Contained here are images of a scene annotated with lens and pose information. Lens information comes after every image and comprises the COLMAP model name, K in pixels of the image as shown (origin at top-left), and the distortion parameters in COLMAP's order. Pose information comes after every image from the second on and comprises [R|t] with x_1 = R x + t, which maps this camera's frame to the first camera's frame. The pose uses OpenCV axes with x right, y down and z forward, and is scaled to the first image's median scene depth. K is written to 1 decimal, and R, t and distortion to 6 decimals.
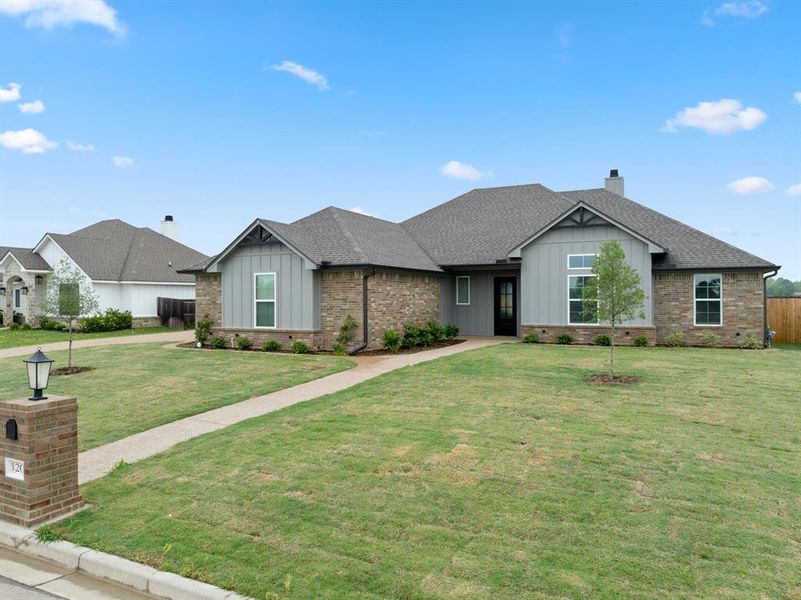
lens RADIAL K [[572.0, 0, 400.6], [0, 572.0, 286.7], [0, 0, 1]] dist [-0.040611, 0.002536]
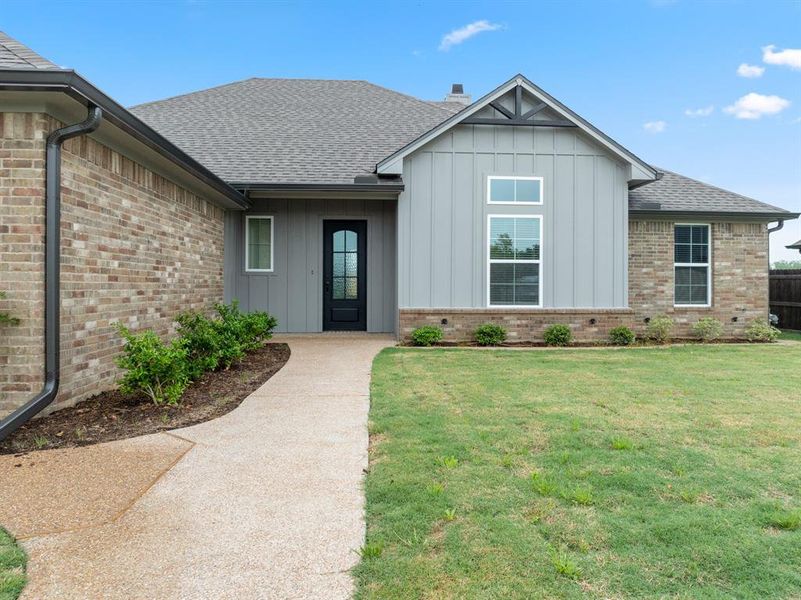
lens RADIAL K [[572.0, 0, 400.6], [0, 572.0, 286.7], [0, 0, 1]] dist [-0.040611, 0.002536]
pose [[0.860978, 0.005262, 0.508615, -0.049092], [-0.017499, 0.999661, 0.019279, 0.040173], [-0.508341, -0.025499, 0.860778, 0.613872]]
